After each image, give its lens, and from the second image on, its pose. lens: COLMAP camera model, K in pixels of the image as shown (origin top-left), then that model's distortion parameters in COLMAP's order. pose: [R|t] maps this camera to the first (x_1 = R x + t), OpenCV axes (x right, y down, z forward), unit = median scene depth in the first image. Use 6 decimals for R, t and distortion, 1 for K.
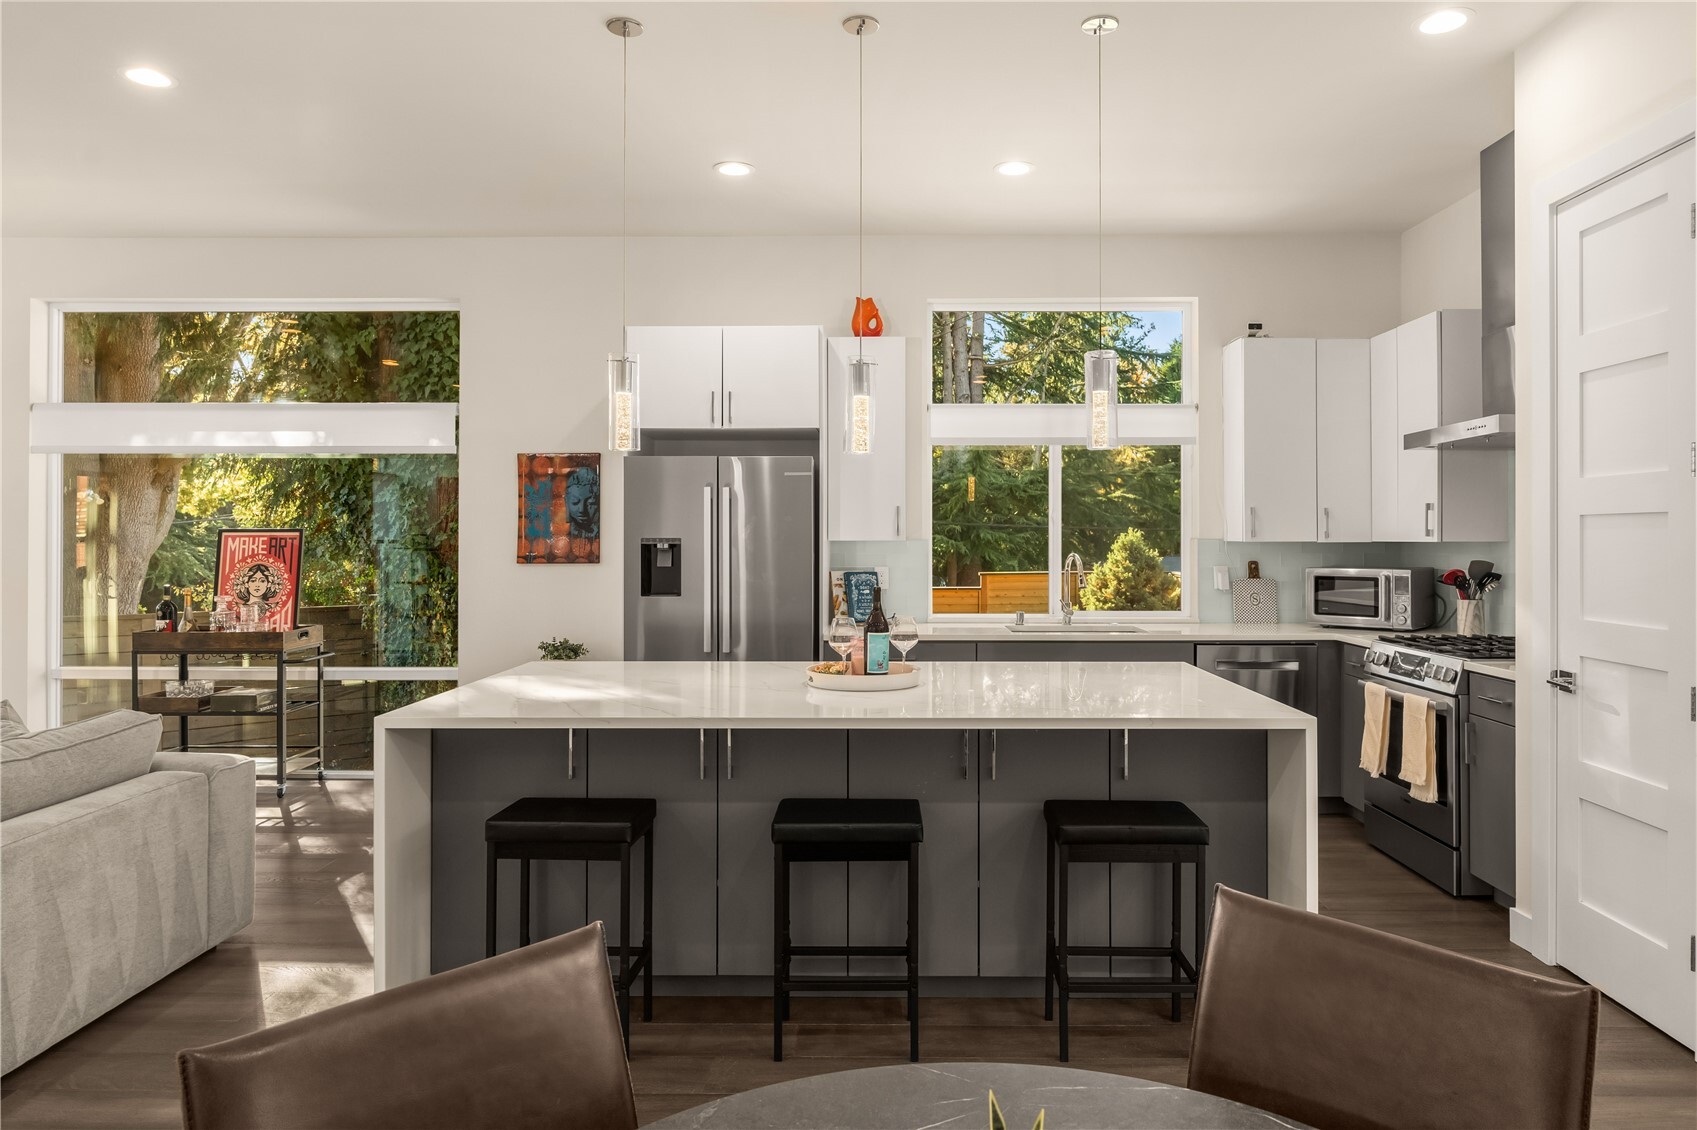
lens RADIAL K [[1051.9, 0, 856.8], [0, 1051.9, 531.0], [0, 0, 1]] dist [0.000792, -0.000444]
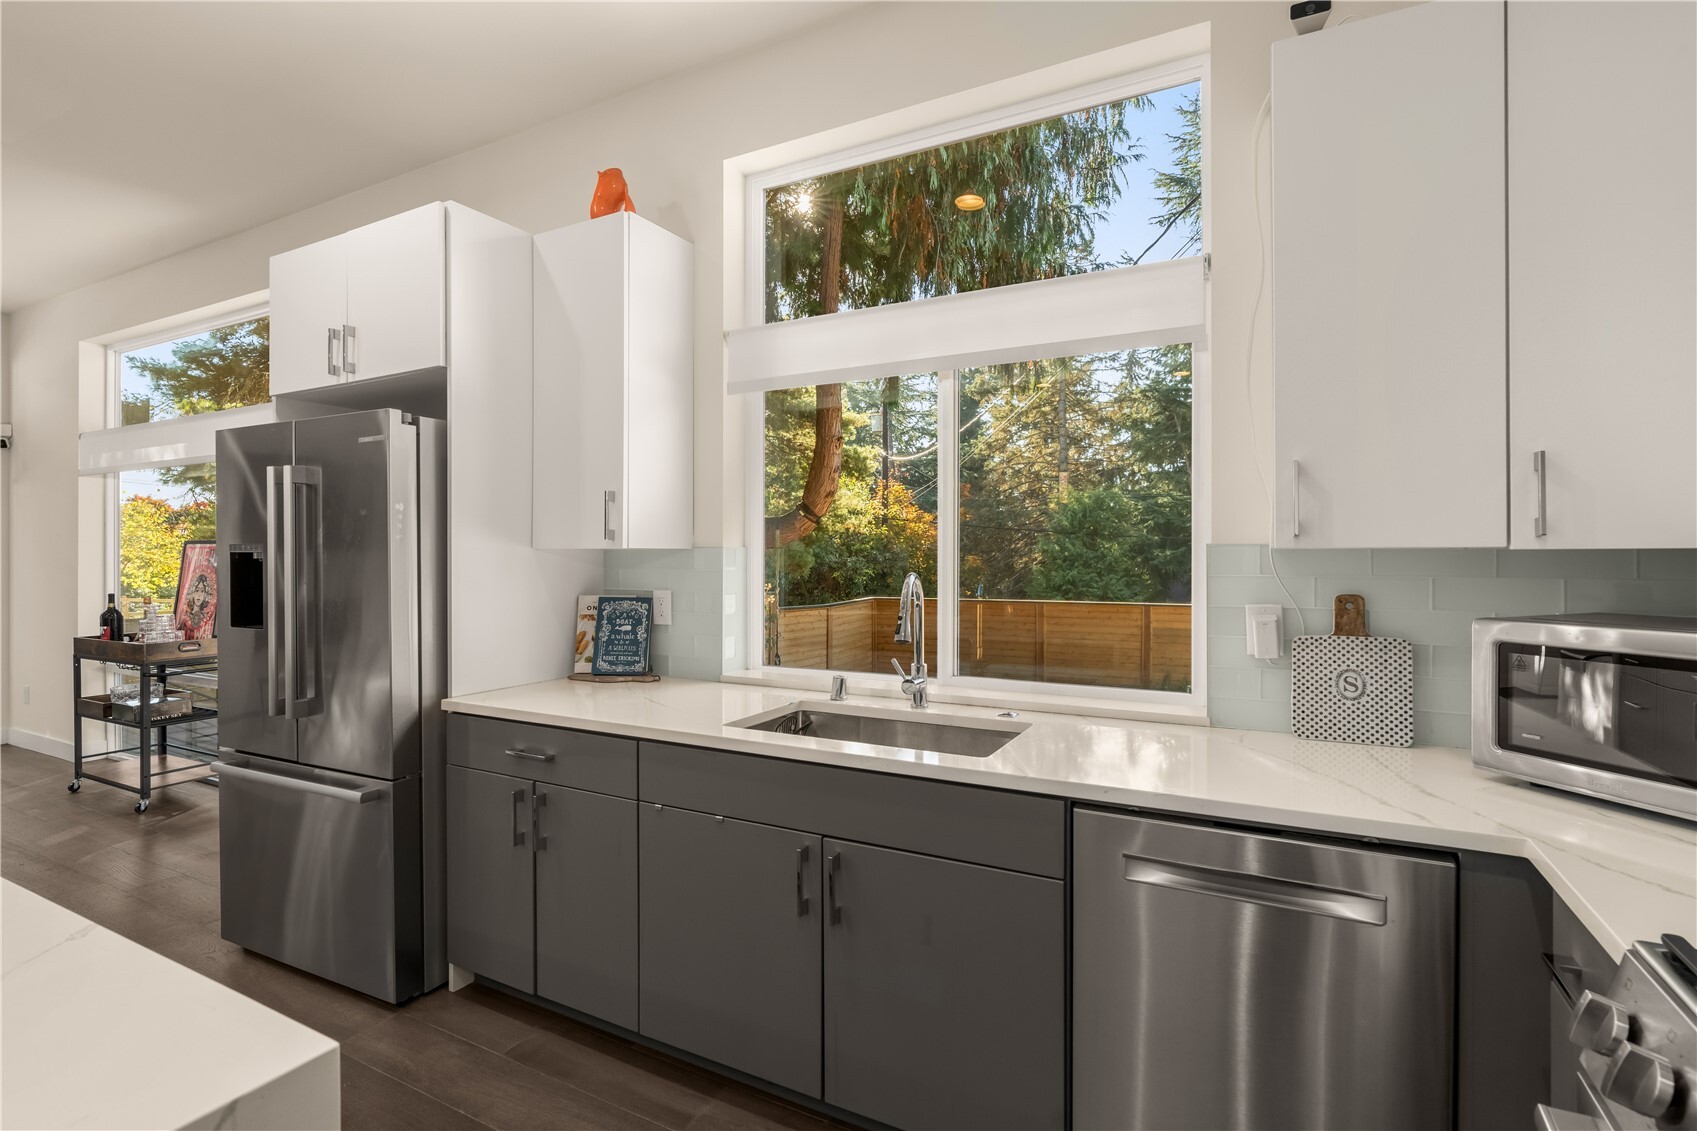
lens RADIAL K [[774.2, 0, 848.5], [0, 774.2, 565.5], [0, 0, 1]] dist [-0.005334, 0.000118]
pose [[0.888466, 0.006703, -0.458894, 0.339703], [0.002819, 0.999795, 0.020062, 0.009929], [0.458934, -0.019118, 0.888265, 0.628167]]
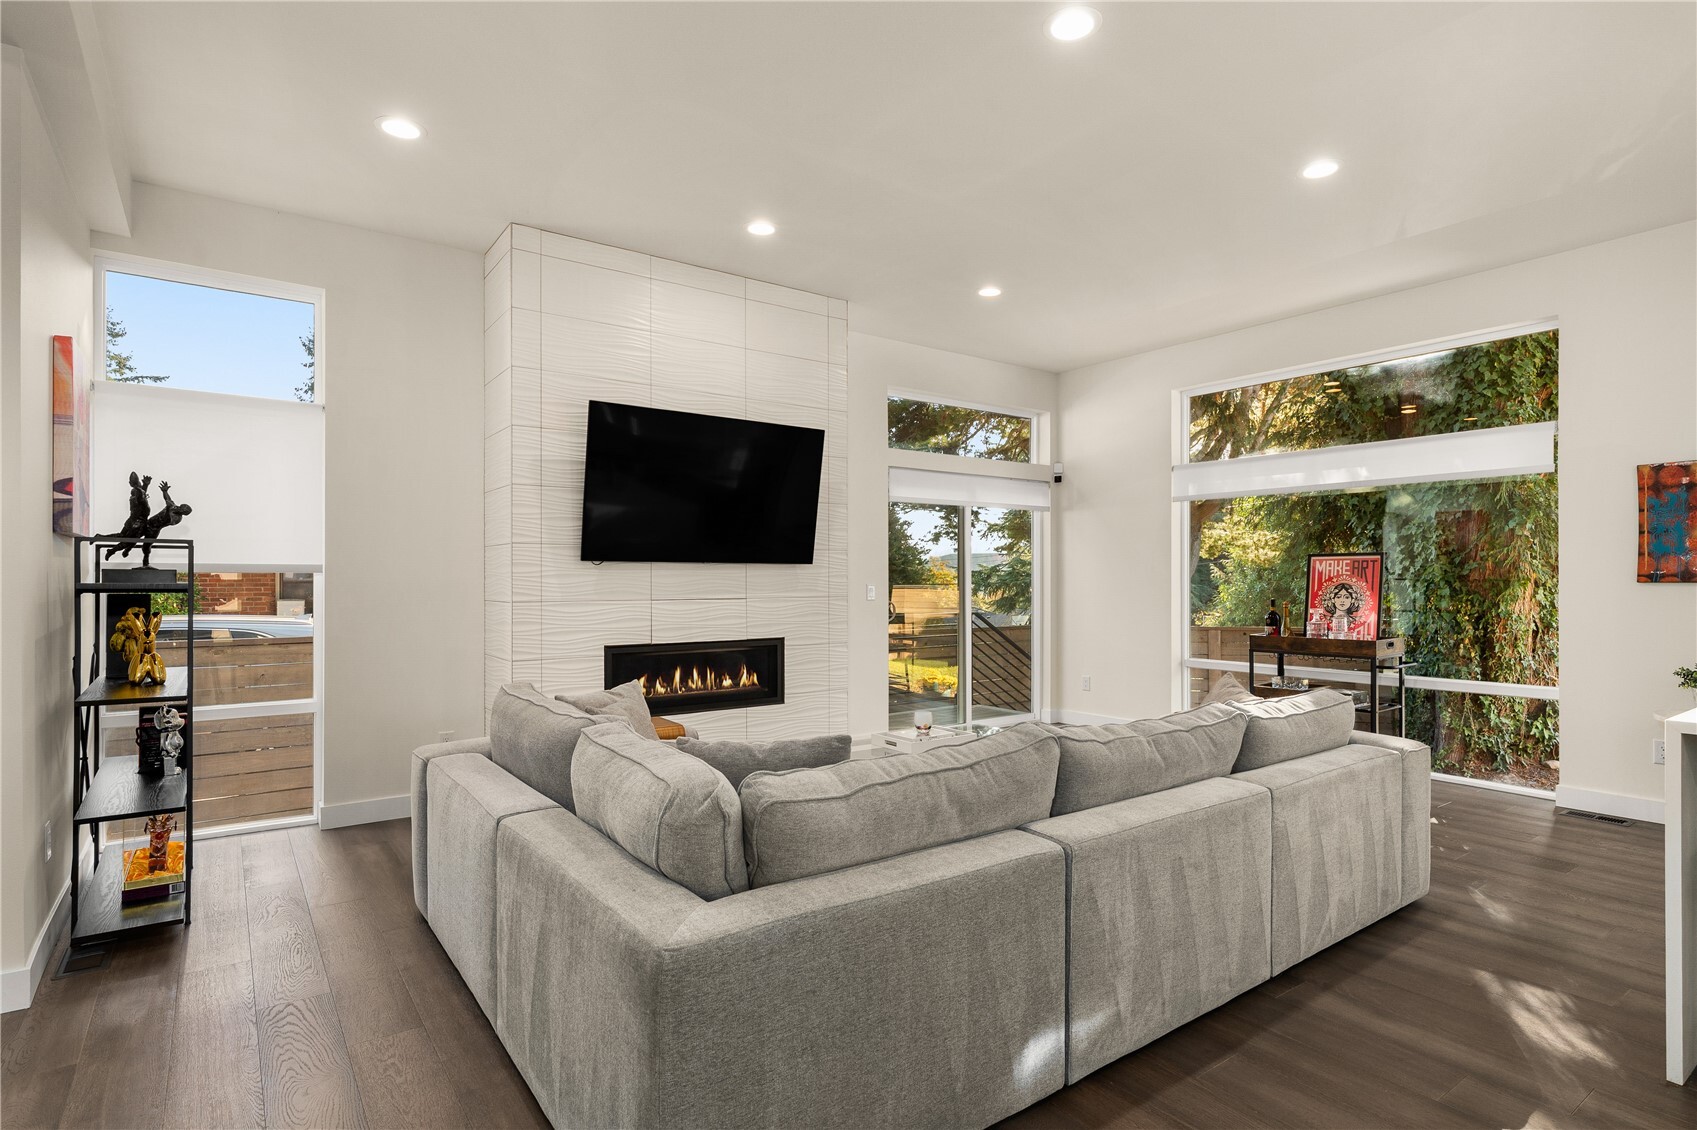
lens RADIAL K [[857.2, 0, 849.2], [0, 857.2, 578.6], [0, 0, 1]] dist [-0.015652, 0.000134]
pose [[0.602866, -0.001035, -0.797842, -0.145300], [0.004578, 0.999987, 0.002162, 0.022746], [0.797829, -0.004956, 0.602863, -0.016608]]
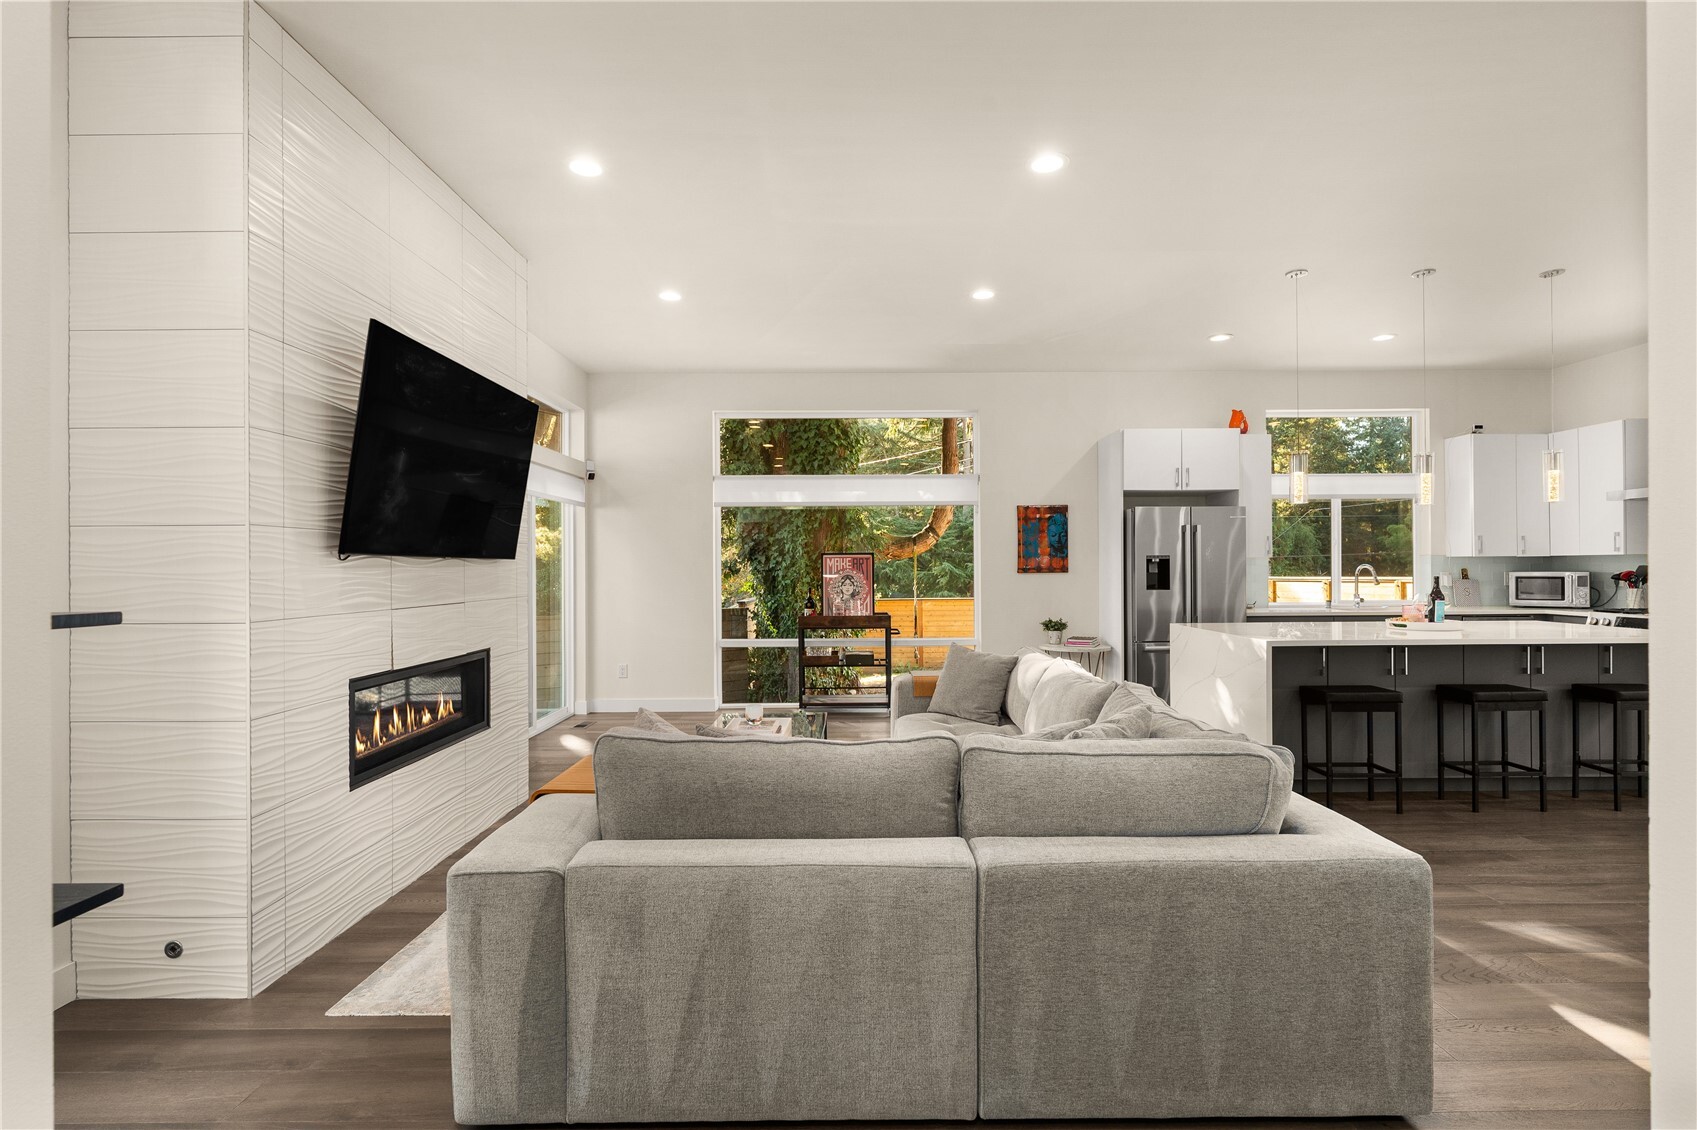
lens RADIAL K [[796.4, 0, 839.8], [0, 796.4, 564.2], [0, 0, 1]] dist [0.001498, 0.000359]
pose [[0.999825, -0.005998, 0.017723, -0.622137], [0.005980, 0.999982, 0.001058, 0.014410], [-0.017729, -0.000952, 0.999842, -0.230384]]
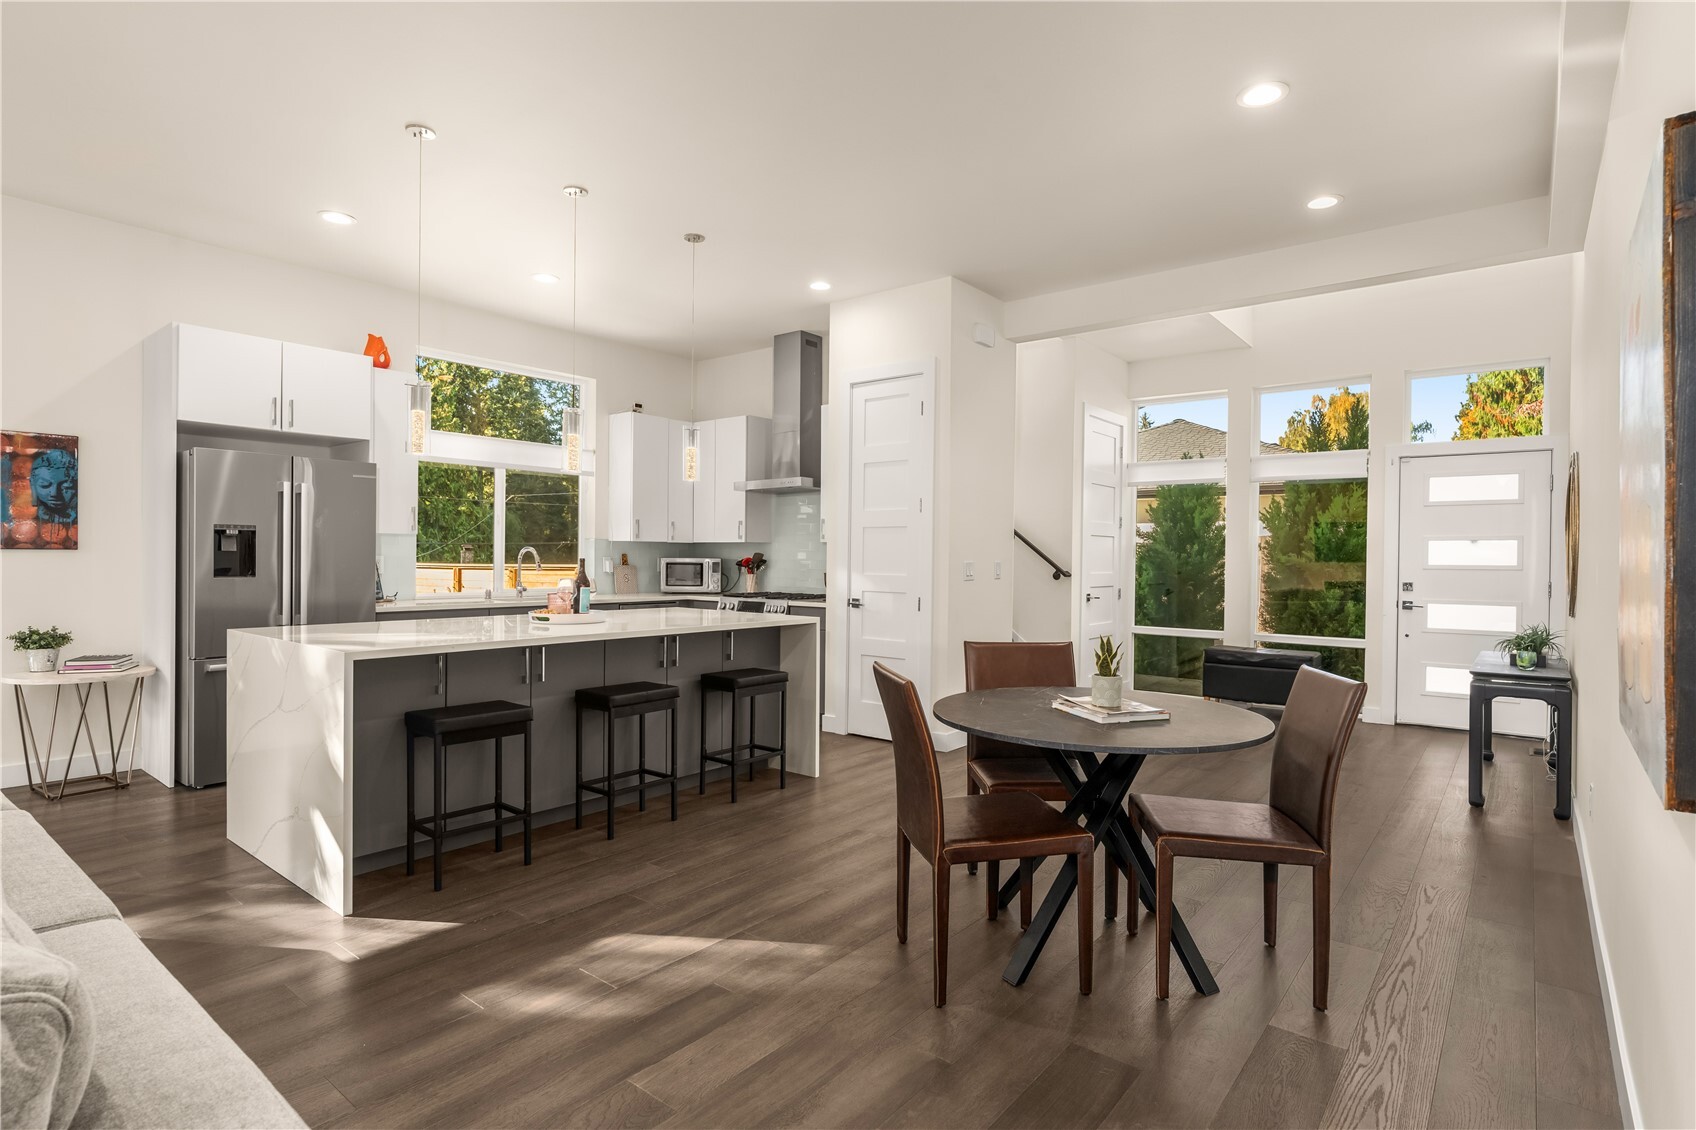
lens RADIAL K [[879.7, 0, 848.0], [0, 879.7, 565.0], [0, 0, 1]] dist [-0.001097, 0.001371]
pose [[0.615205, 0.000616, 0.788367, -0.449374], [-0.015033, 0.999827, 0.010950, 0.025344], [-0.788224, -0.018588, 0.615108, -0.066639]]
